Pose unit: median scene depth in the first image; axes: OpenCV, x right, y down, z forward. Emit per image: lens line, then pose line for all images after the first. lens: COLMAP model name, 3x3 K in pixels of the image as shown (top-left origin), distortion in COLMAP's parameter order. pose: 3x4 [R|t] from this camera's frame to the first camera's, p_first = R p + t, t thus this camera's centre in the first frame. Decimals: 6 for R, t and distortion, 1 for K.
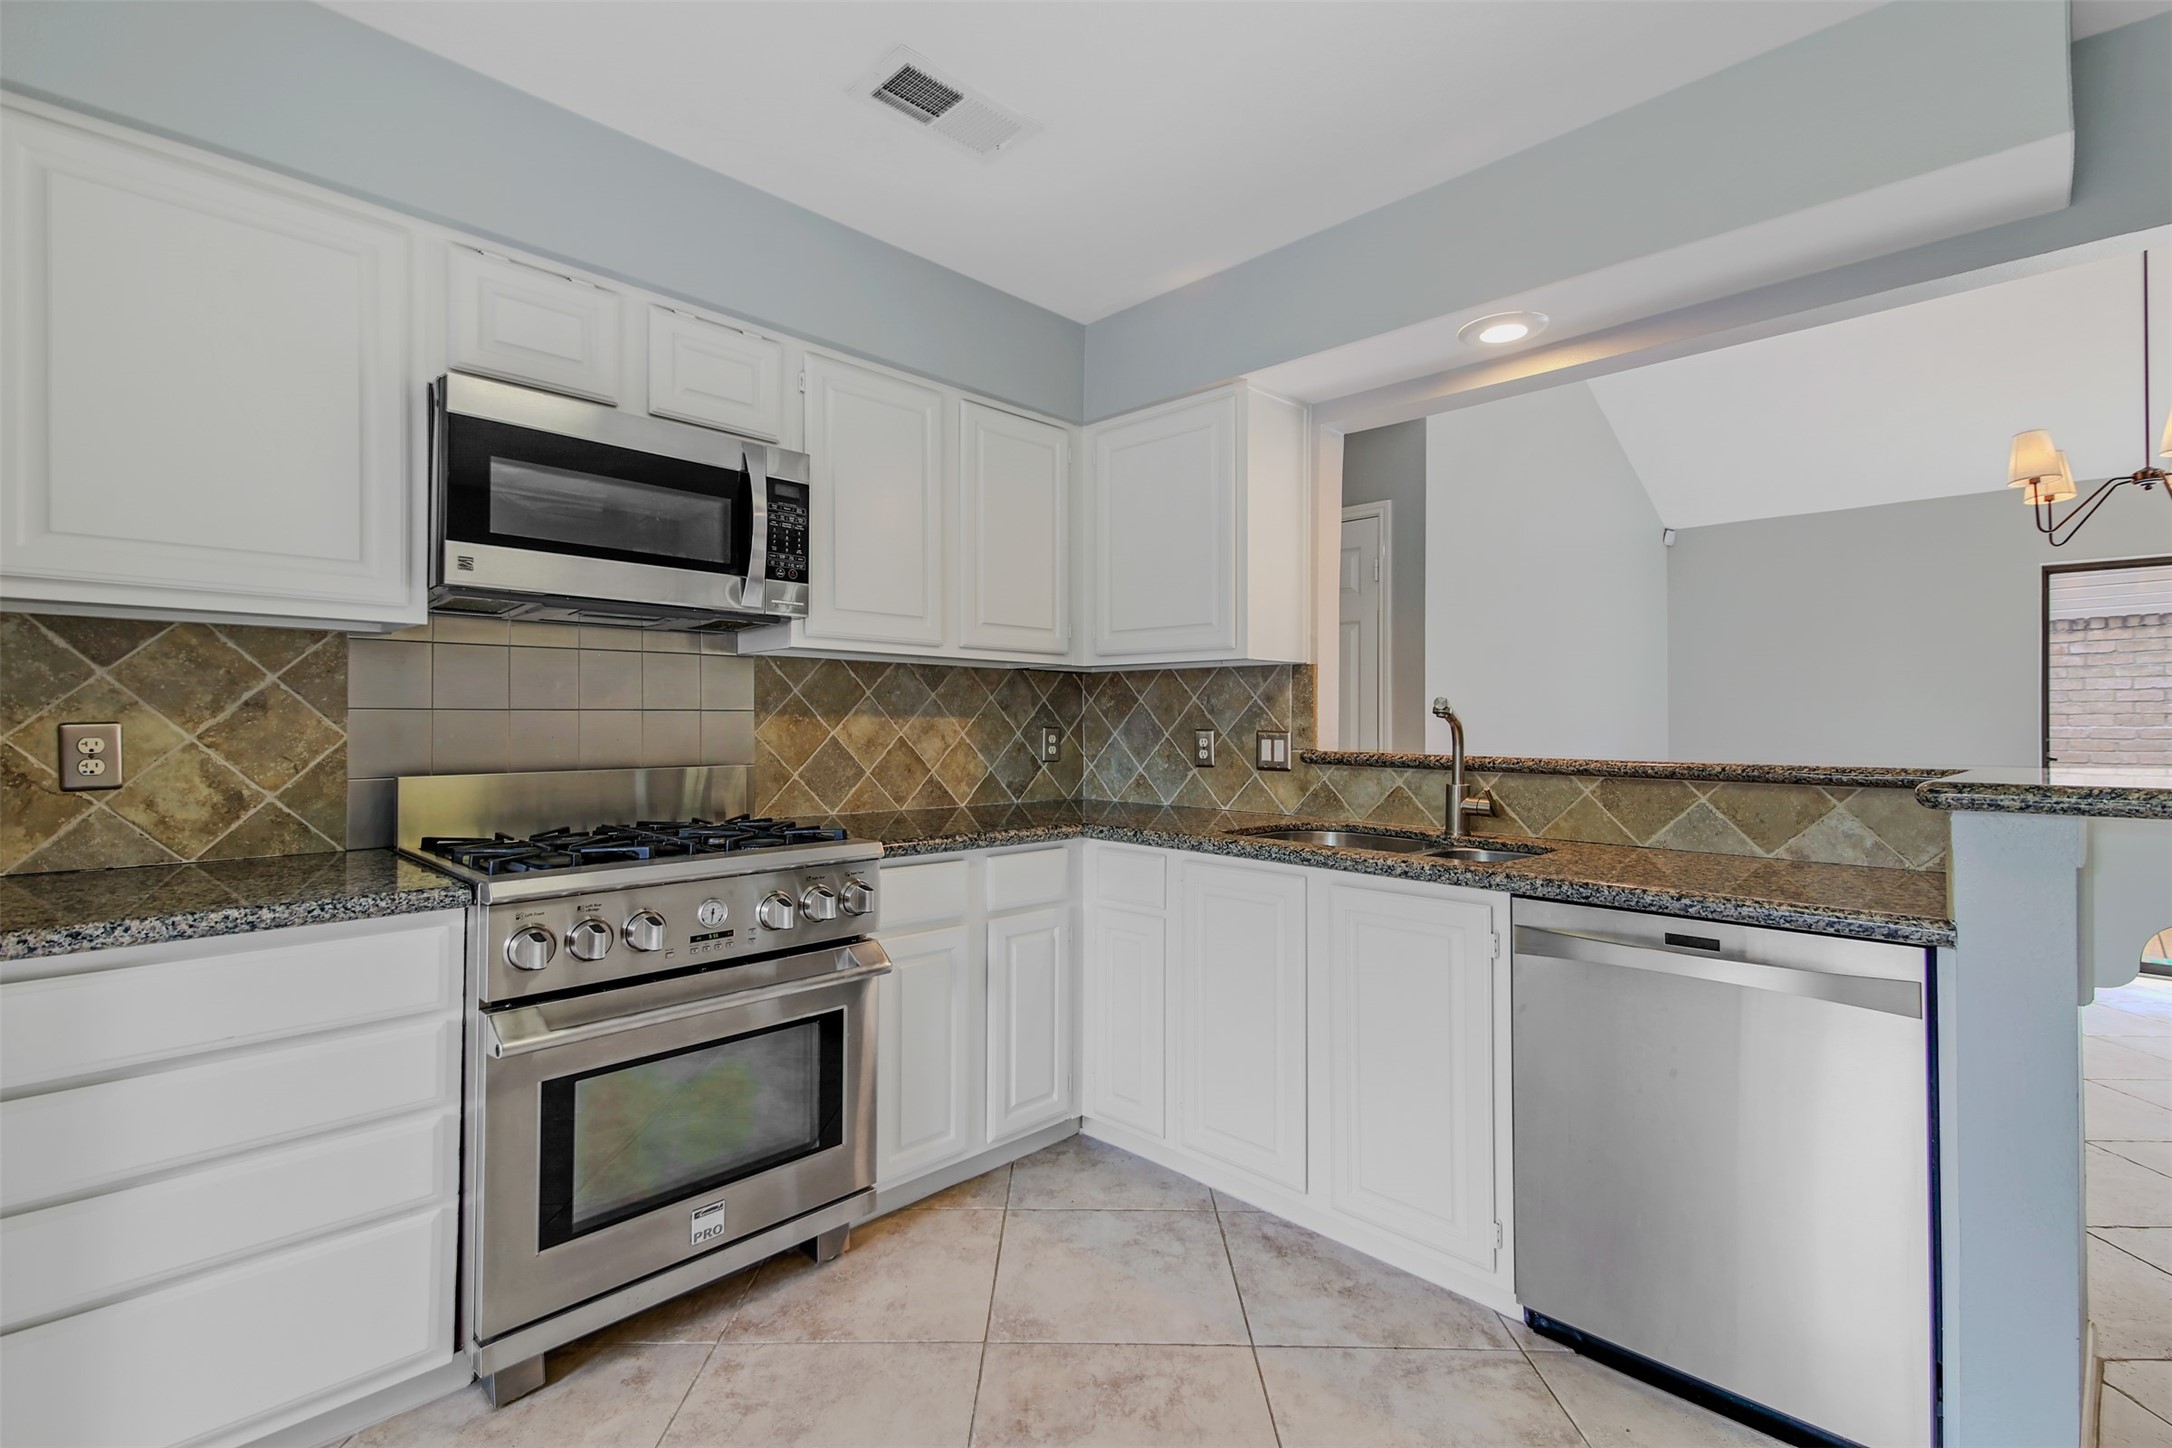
lens RADIAL K [[994.6, 0, 1080.3], [0, 994.6, 714.3], [0, 0, 1]] dist [0.033400, -0.006636]
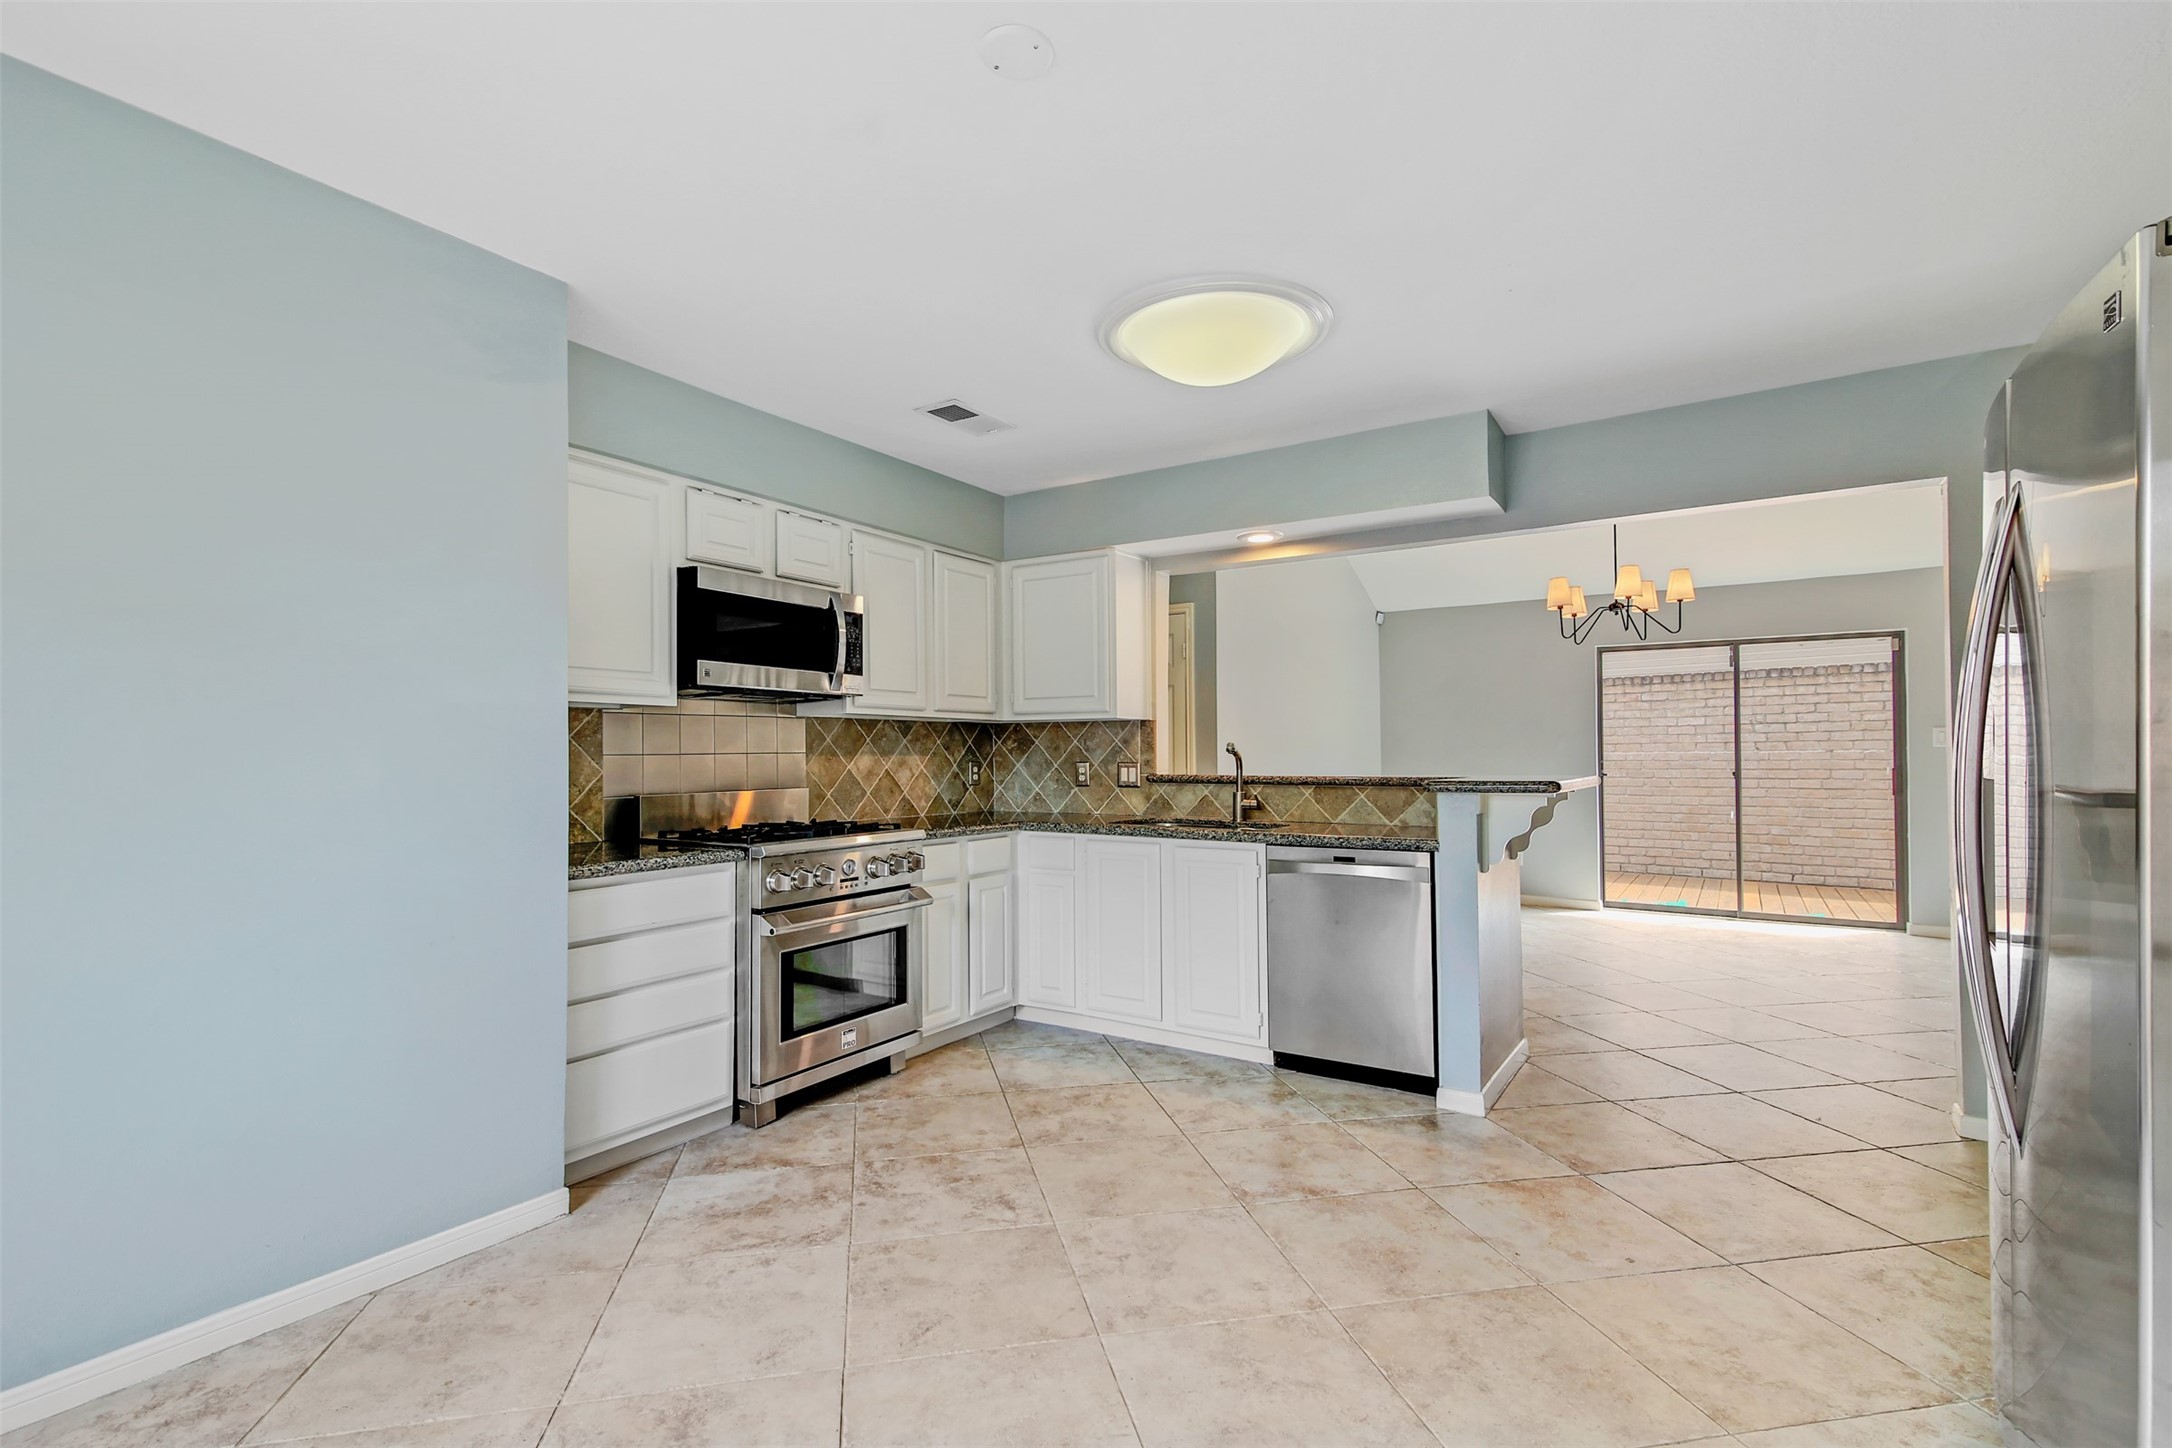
lens RADIAL K [[994.6, 0, 1075.6], [0, 994.6, 741.3], [0, 0, 1]] dist [0.033400, -0.006636]
pose [[0.979718, -0.007574, 0.200236, -0.269048], [0.008526, 0.999956, -0.003890, -0.014380], [-0.200198, 0.005519, 0.979740, -0.694719]]
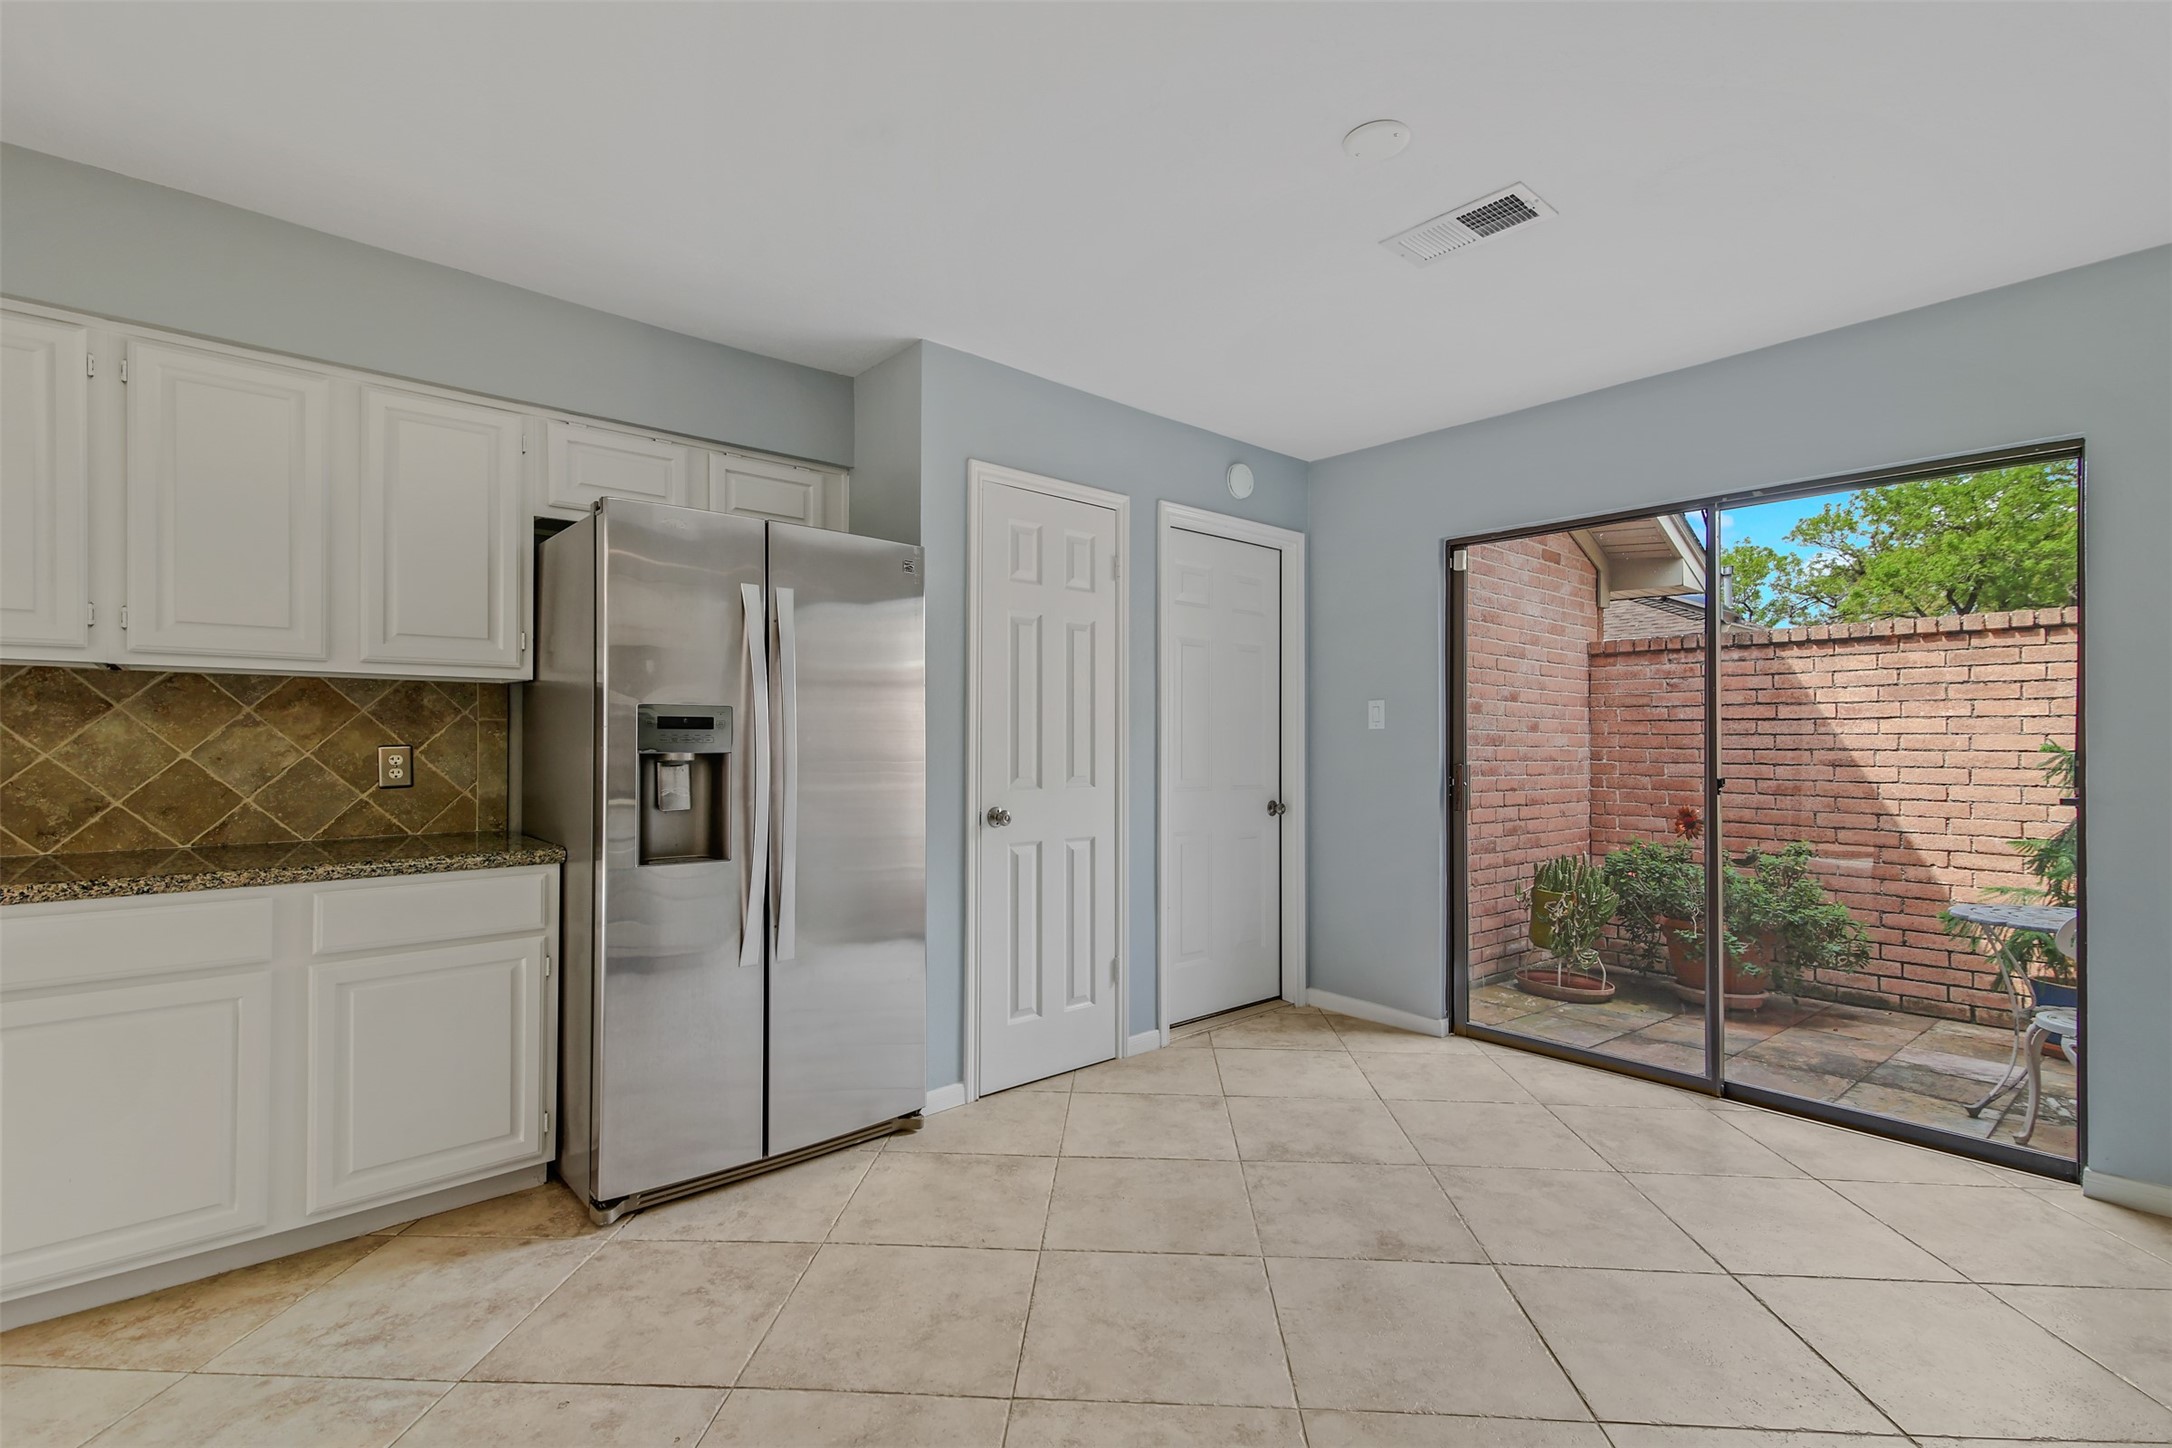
lens RADIAL K [[968.8, 0, 1072.4], [0, 968.8, 727.4], [0, 0, 1]] dist [0.015819, -0.001130]
pose [[-0.997204, -0.013822, 0.073438, 0.045490], [-0.015353, 0.999676, -0.020322, 0.005203], [-0.073133, -0.021392, -0.997093, 0.926896]]
